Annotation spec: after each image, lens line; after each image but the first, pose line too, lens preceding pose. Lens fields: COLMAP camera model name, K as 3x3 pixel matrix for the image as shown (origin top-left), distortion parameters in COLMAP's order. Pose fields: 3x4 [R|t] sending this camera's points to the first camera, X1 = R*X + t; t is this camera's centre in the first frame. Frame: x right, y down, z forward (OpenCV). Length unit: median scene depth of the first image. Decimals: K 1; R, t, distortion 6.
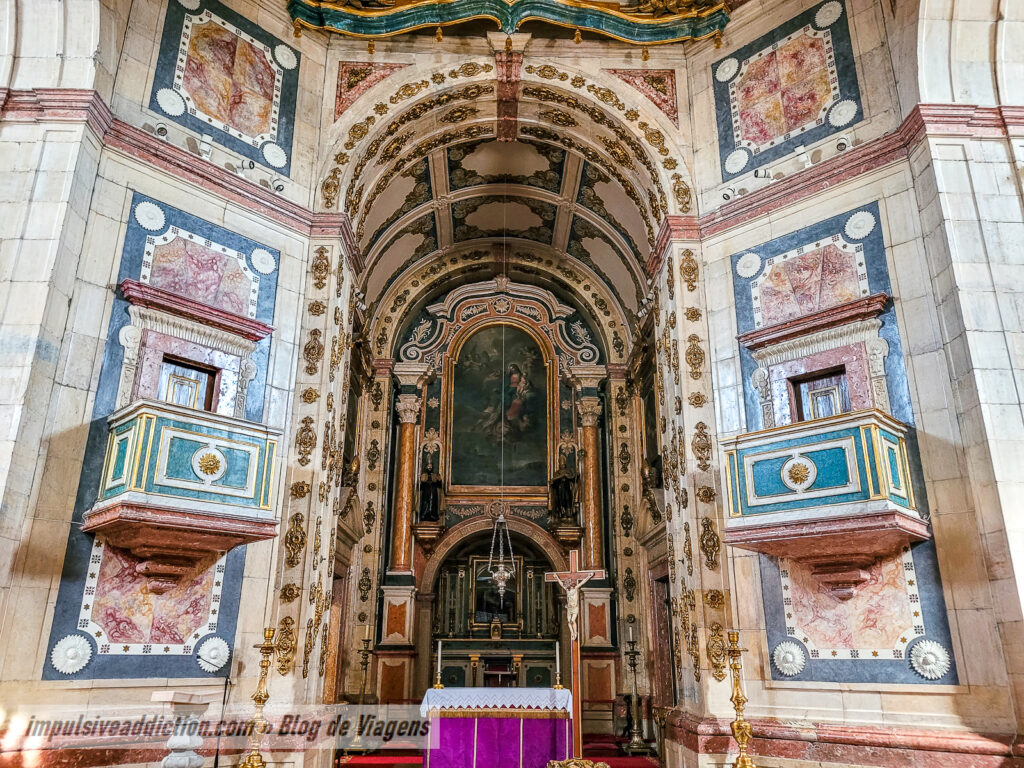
lens RADIAL K [[766.9, 0, 526.2], [0, 766.9, 382.9], [0, 0, 1]] dist [0.042975, -0.030250]
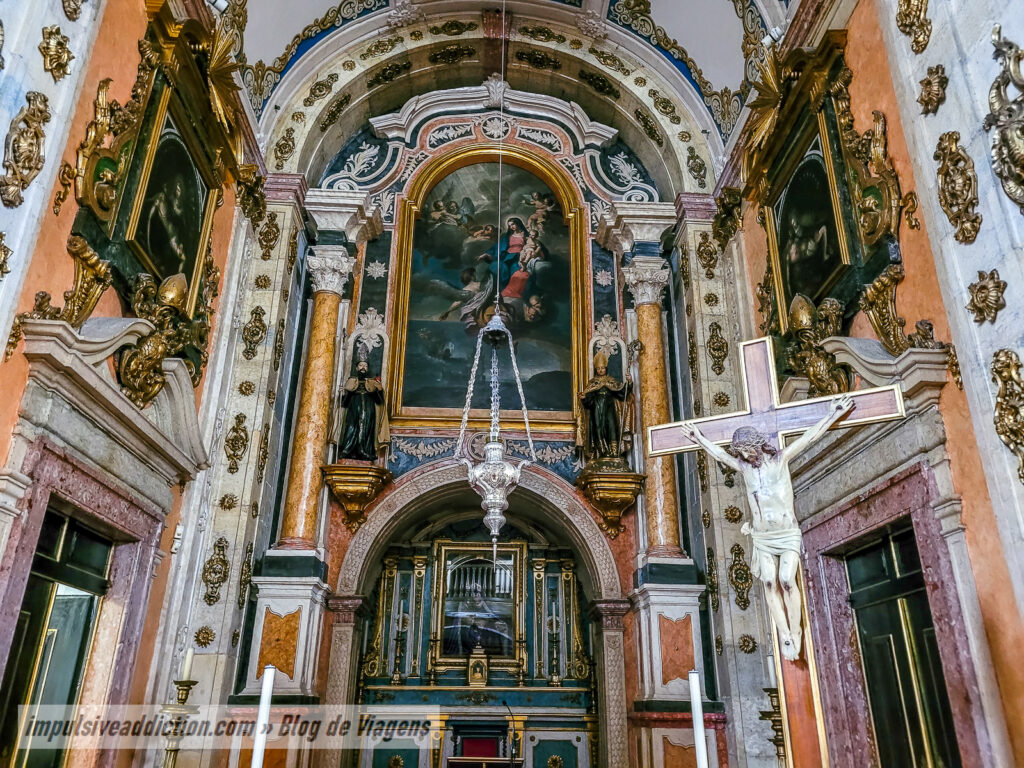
lens RADIAL K [[766.9, 0, 526.2], [0, 766.9, 382.9], [0, 0, 1]] dist [0.042975, -0.030250]
pose [[0.999818, 0.011988, 0.014827, -0.015318], [-0.010957, 0.997642, -0.067745, 0.152197], [-0.015604, 0.067570, 0.997592, 0.431908]]
